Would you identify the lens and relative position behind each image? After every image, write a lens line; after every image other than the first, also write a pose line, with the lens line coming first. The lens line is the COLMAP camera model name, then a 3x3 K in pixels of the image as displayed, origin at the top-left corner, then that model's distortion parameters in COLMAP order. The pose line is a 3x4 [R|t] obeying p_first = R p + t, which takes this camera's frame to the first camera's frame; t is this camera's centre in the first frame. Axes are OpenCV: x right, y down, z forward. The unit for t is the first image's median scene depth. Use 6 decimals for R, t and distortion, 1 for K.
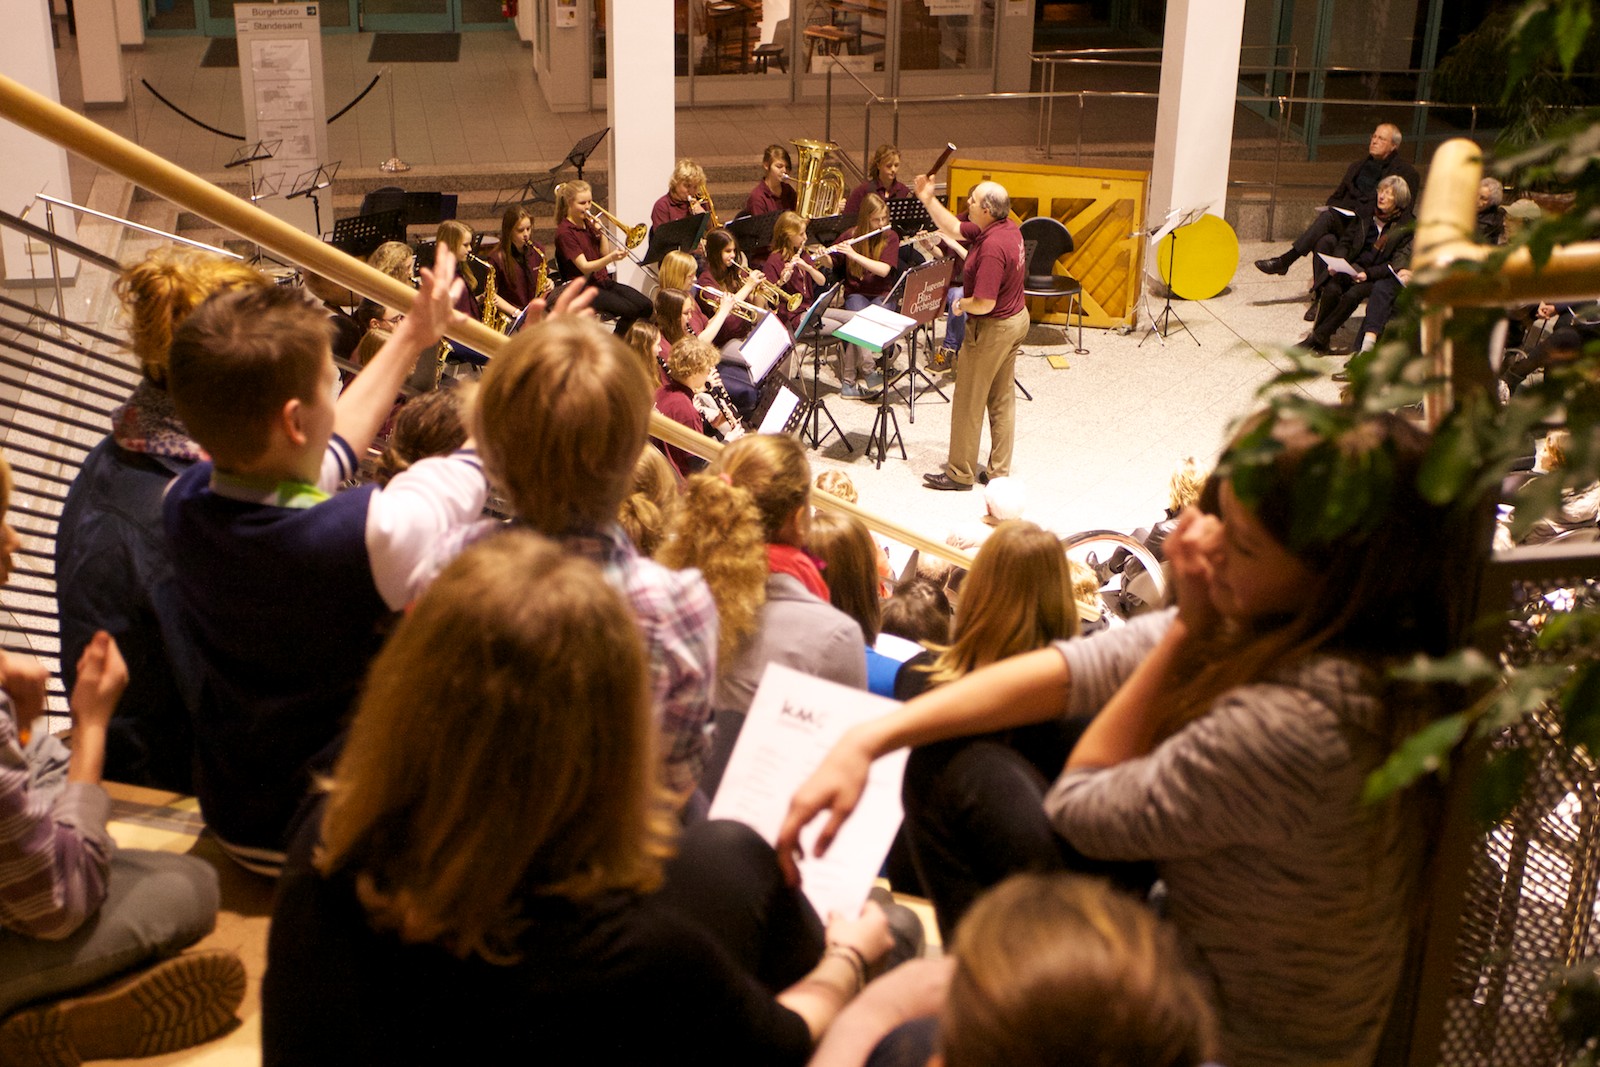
lens RADIAL K [[2291.3, 0, 807.2], [0, 2291.3, 531.4], [0, 0, 1]] dist [0.047554, 0.000000]
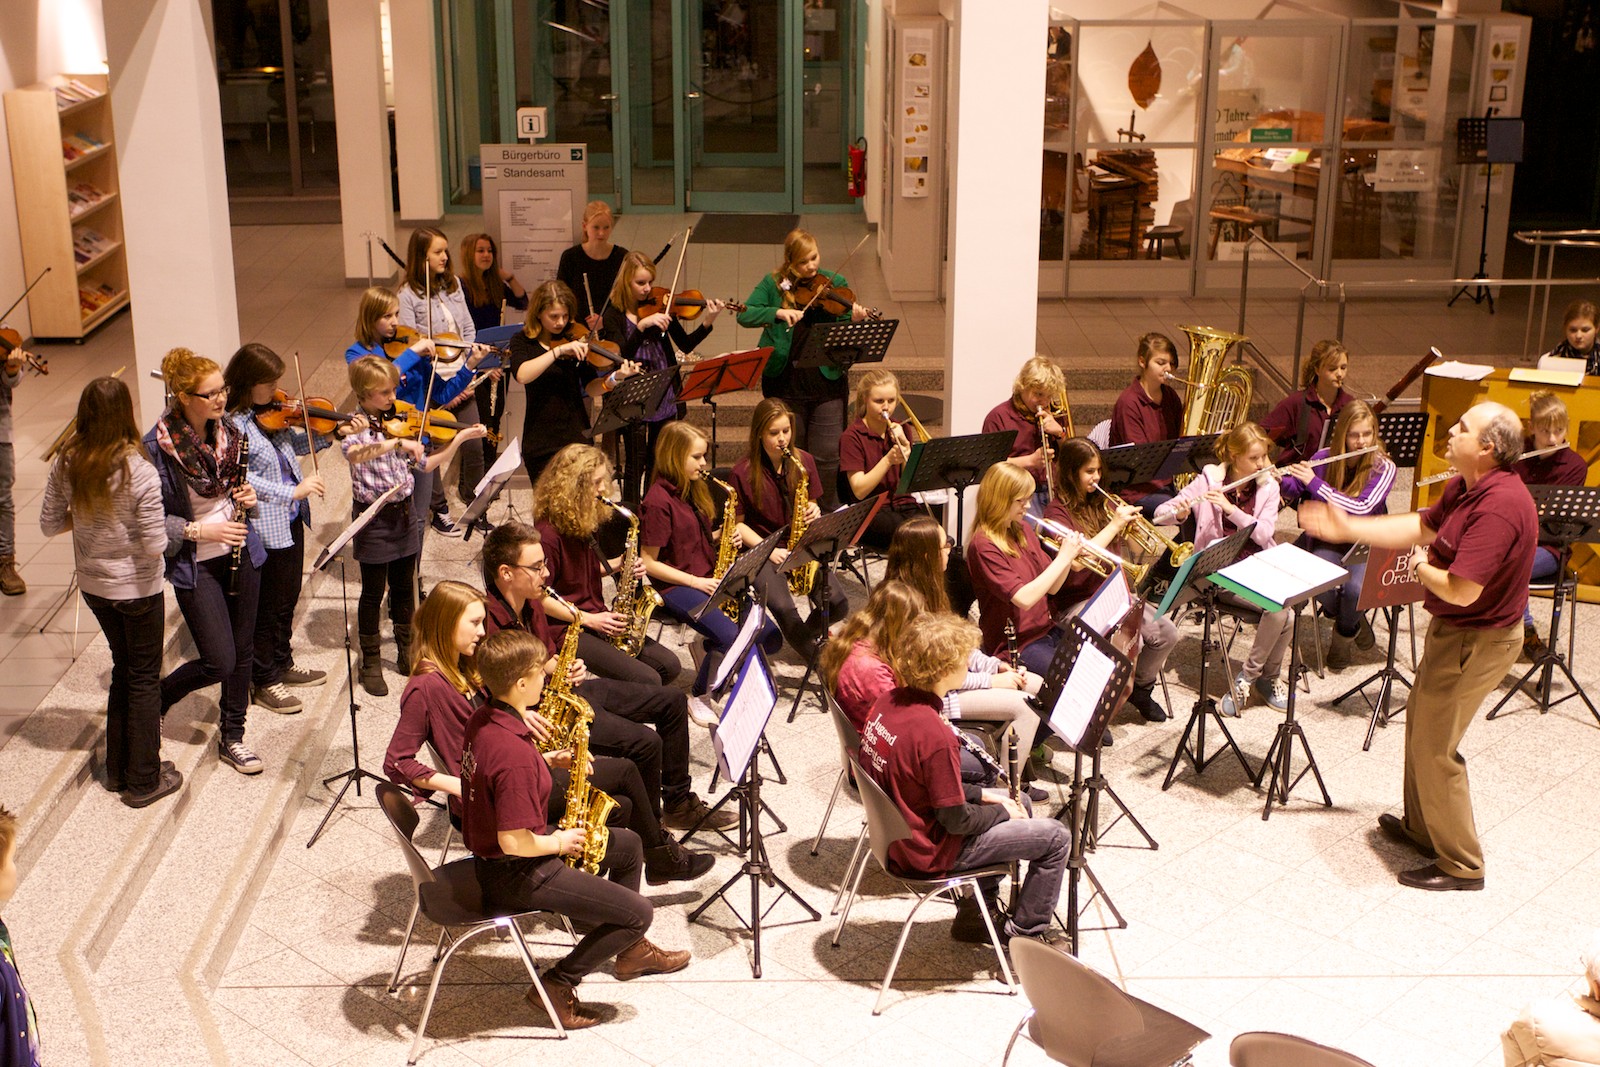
lens RADIAL K [[2007.0, 0, 793.0], [0, 2007.0, 519.3], [0, 0, 1]] dist [-0.013560, 0.000000]
pose [[0.978824, 0.052488, -0.197862, 0.000774], [-0.070215, 0.994017, -0.083665, -0.042825], [0.192287, 0.095786, 0.976653, 0.307211]]
